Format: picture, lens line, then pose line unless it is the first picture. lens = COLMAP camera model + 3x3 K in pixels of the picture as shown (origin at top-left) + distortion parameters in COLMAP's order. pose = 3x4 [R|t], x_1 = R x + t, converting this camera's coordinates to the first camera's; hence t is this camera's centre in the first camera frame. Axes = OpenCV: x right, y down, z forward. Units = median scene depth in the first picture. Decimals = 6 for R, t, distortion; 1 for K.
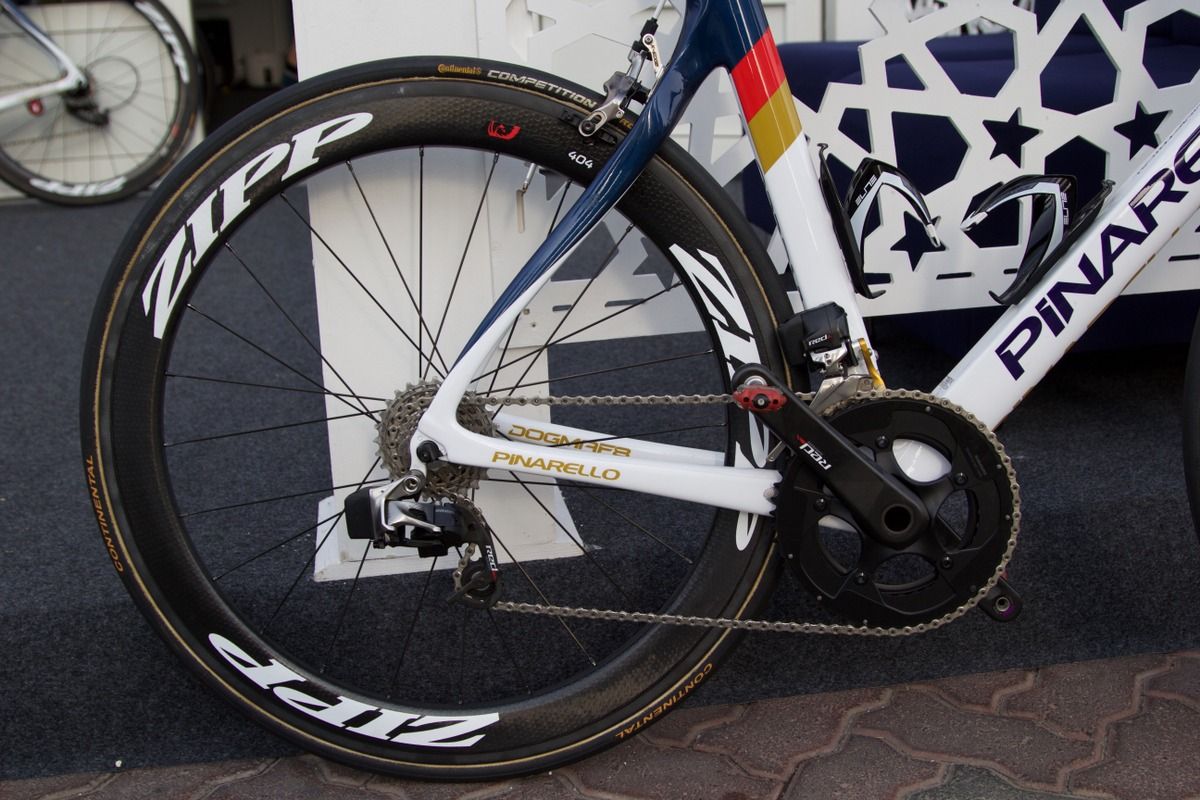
lens RADIAL K [[1493.4, 0, 600.0], [0, 1493.4, 400.0], [0, 0, 1]] dist [-0.092884, 0.089596]
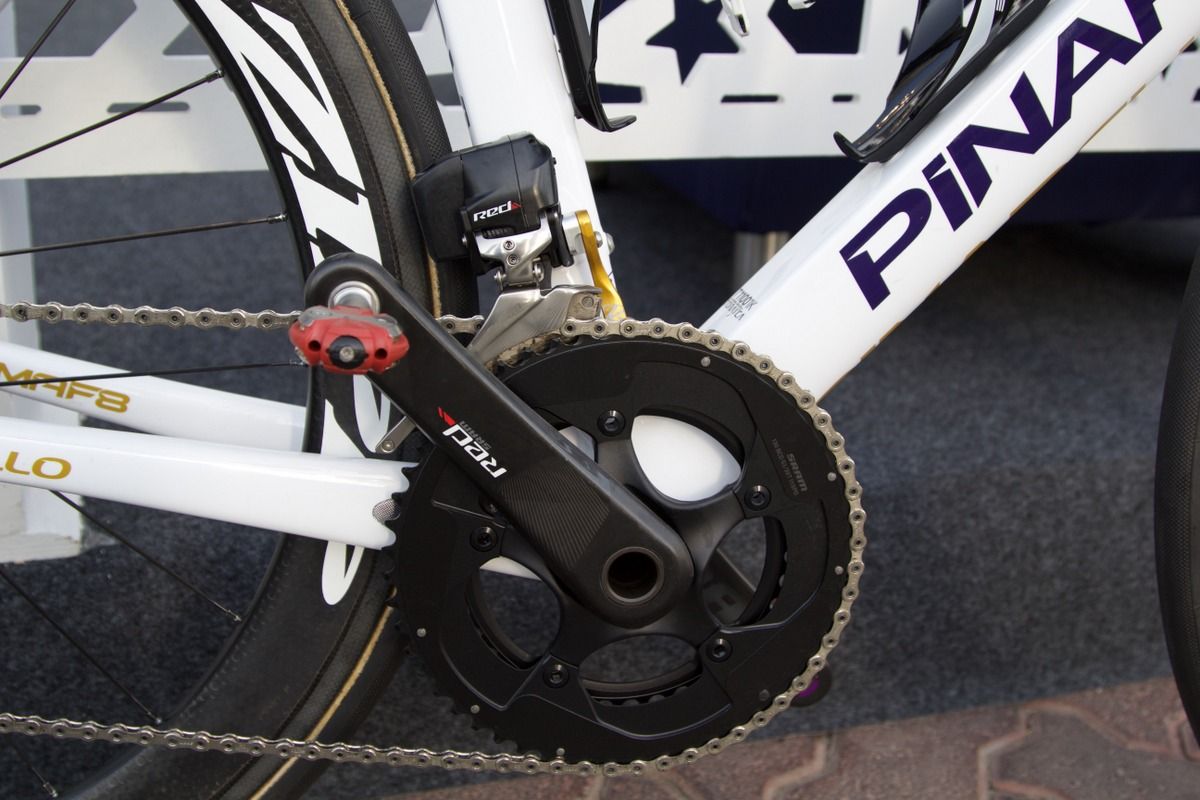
lens RADIAL K [[1493.4, 0, 600.0], [0, 1493.4, 400.0], [0, 0, 1]] dist [-0.092884, 0.089596]
pose [[0.982061, 0.035510, 0.185190, 0.090524], [-0.058052, 0.991344, 0.117758, -0.037383], [-0.179405, -0.126396, 0.975622, 0.500780]]
